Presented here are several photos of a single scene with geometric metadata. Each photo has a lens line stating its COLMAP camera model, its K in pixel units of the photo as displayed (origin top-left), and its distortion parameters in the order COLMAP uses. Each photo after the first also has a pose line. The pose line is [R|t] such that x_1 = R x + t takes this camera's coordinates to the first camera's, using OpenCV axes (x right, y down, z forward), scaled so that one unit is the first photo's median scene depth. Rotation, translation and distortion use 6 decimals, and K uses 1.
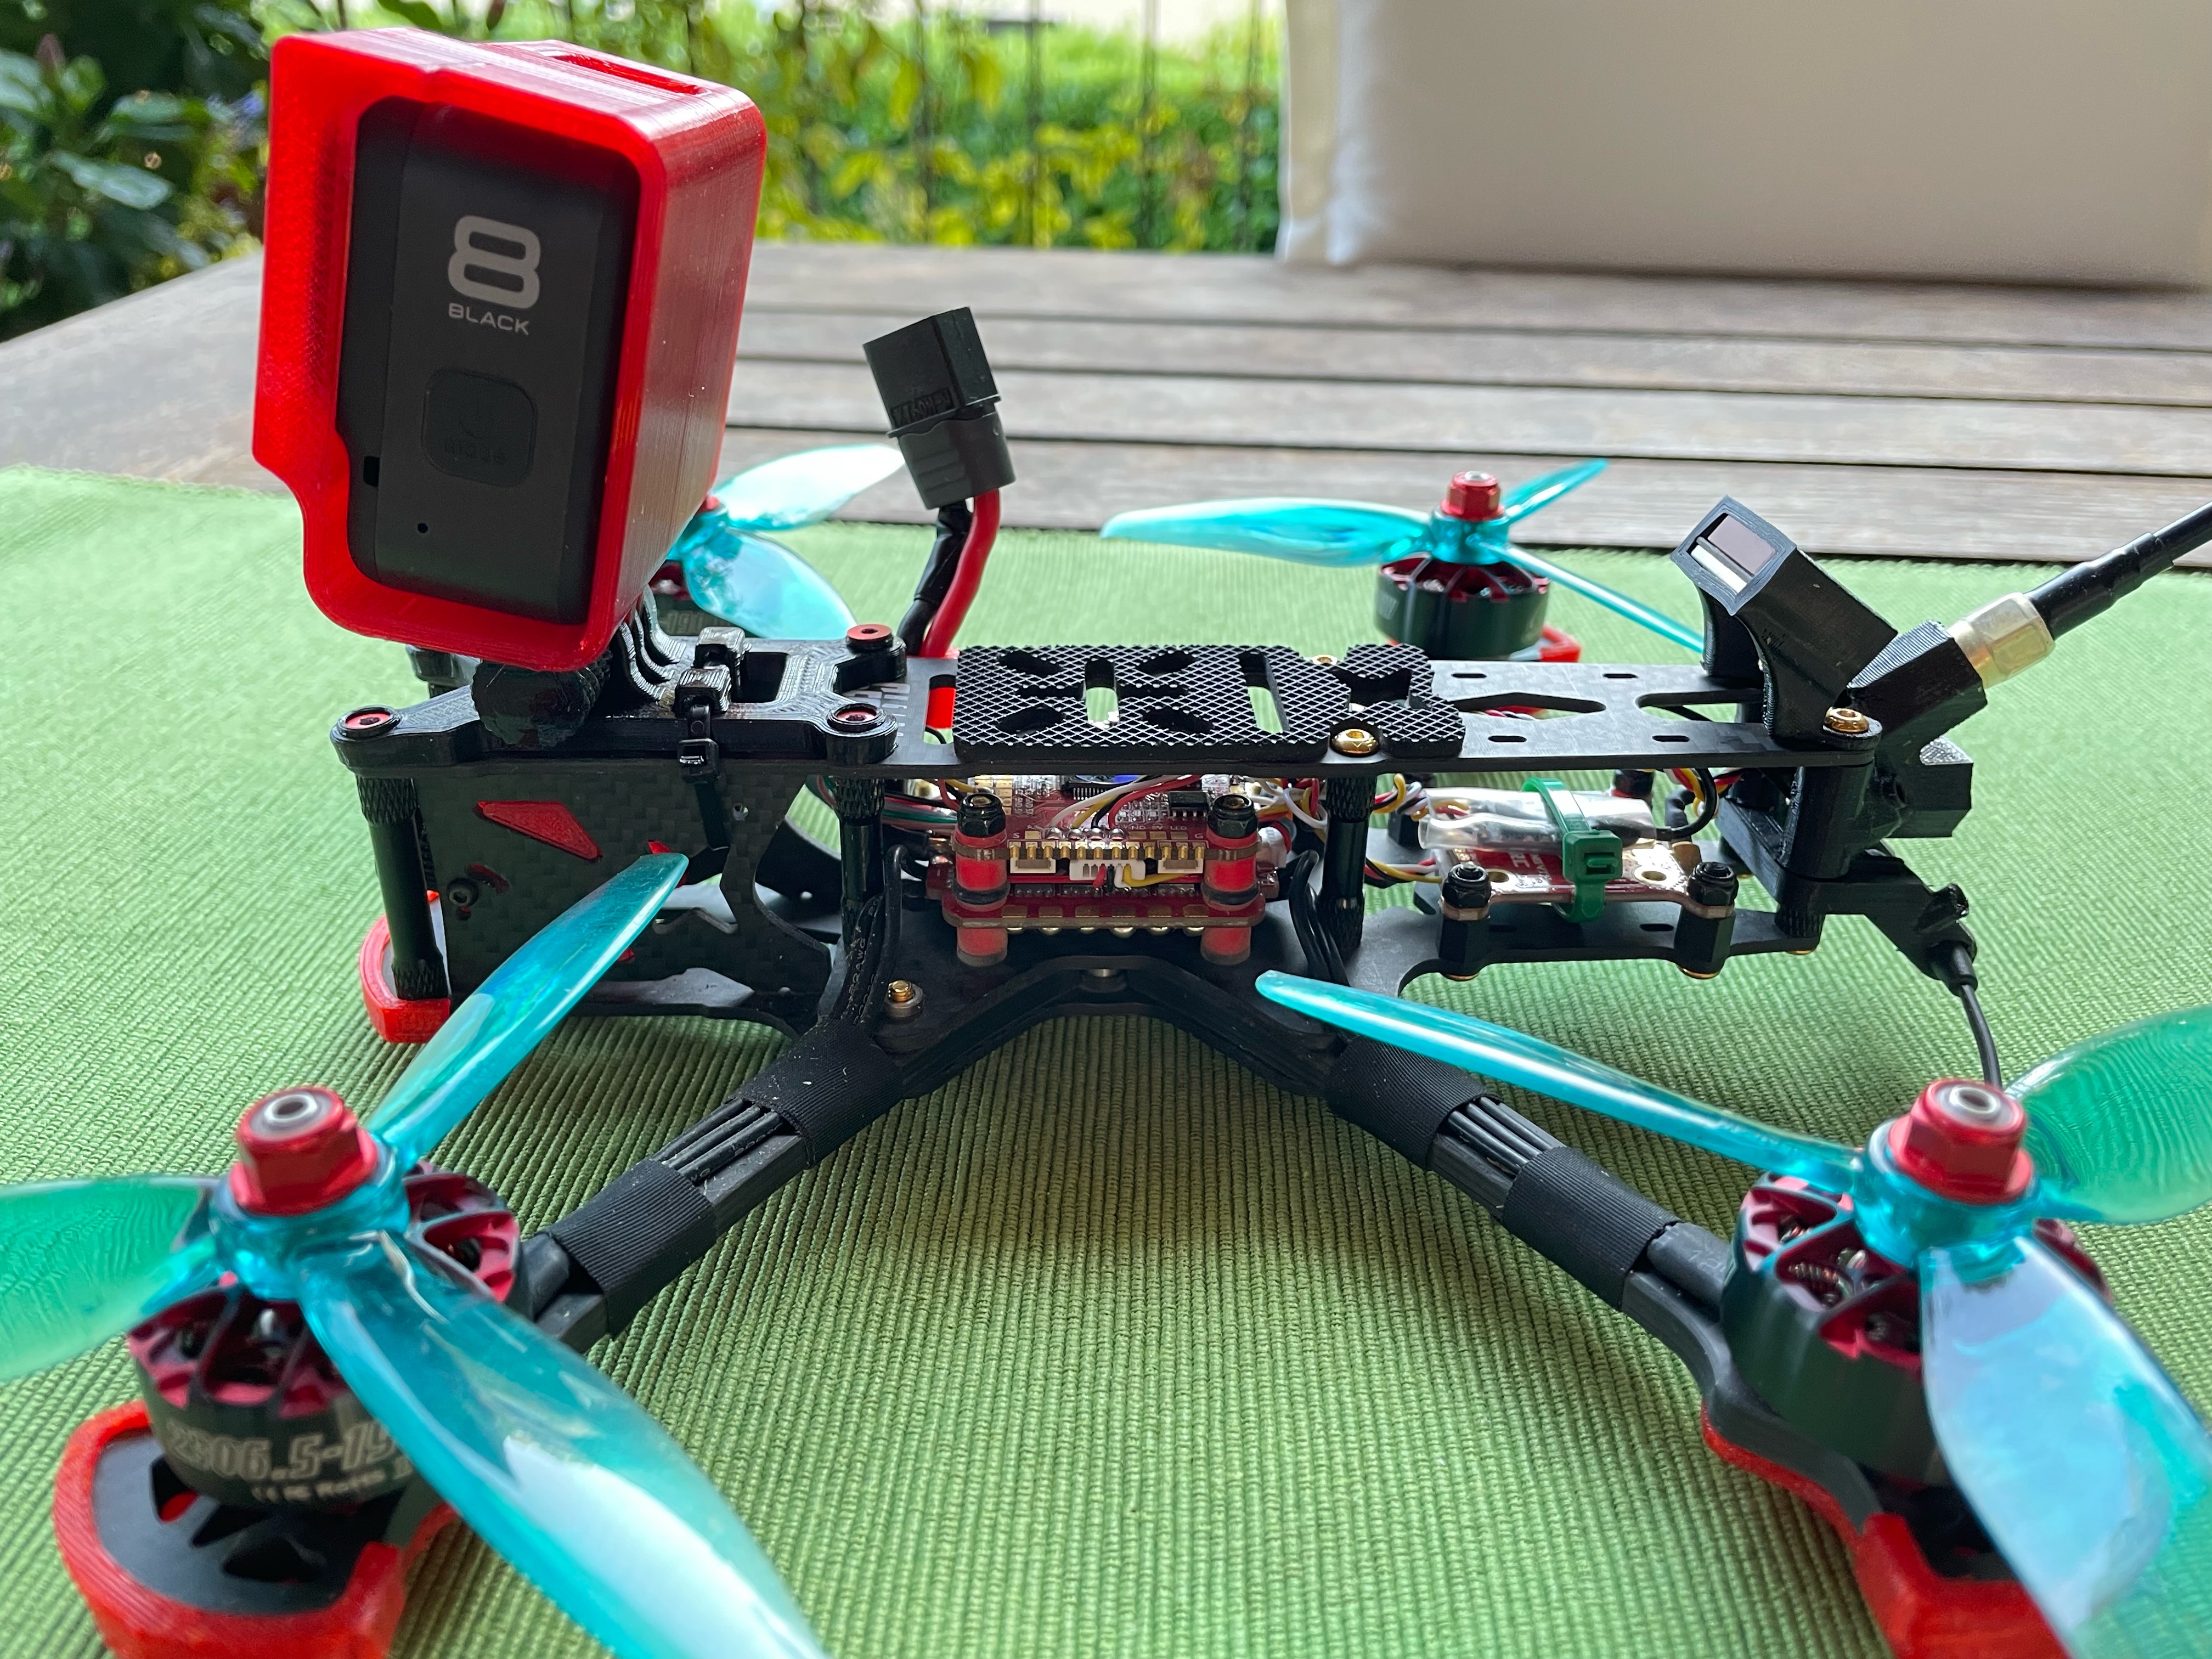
lens RADIAL K [[1706.7, 0, 1106.0], [0, 1706.7, 829.5], [0, 0, 1]] dist [0.096560, -0.176172]
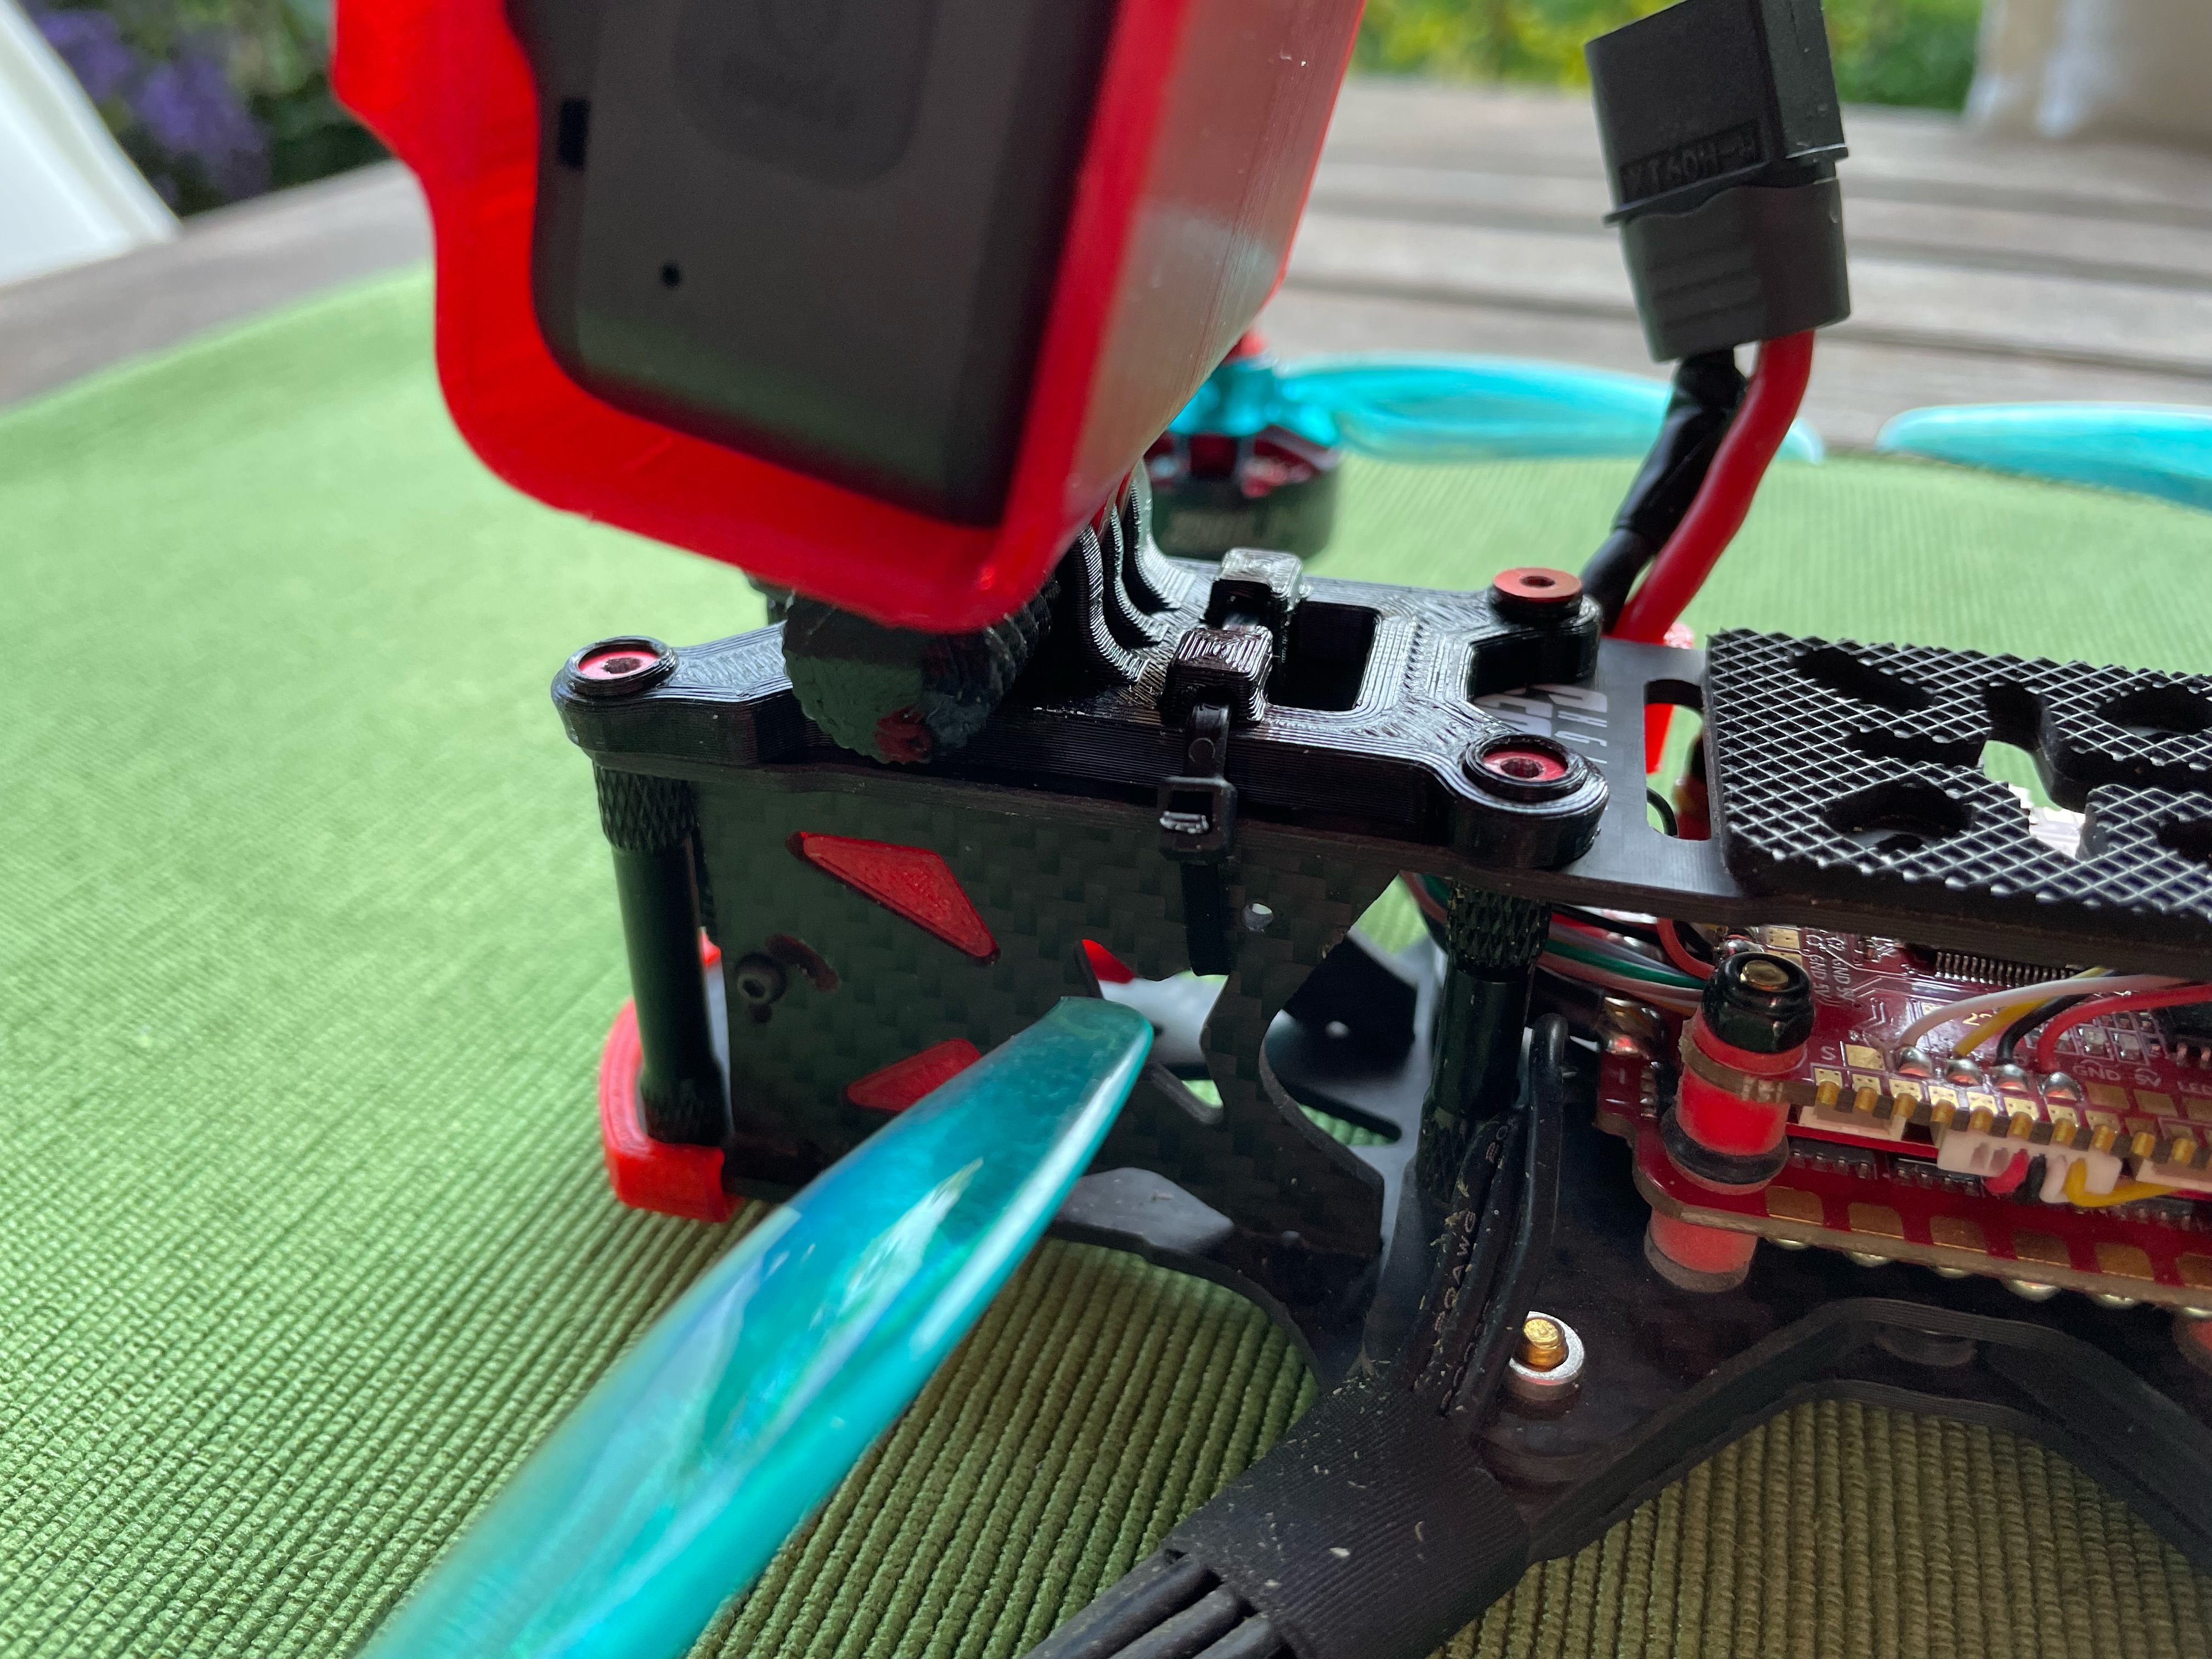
lens RADIAL K [[1751.2, 0, 1106.0], [0, 1751.2, 829.5], [0, 0, 1]] dist [0.073668, -0.186395]
pose [[0.959297, 0.135229, -0.247916, -0.129535], [-0.123508, 0.990385, 0.062313, -0.062362], [0.253959, -0.029157, 0.966775, 0.477758]]
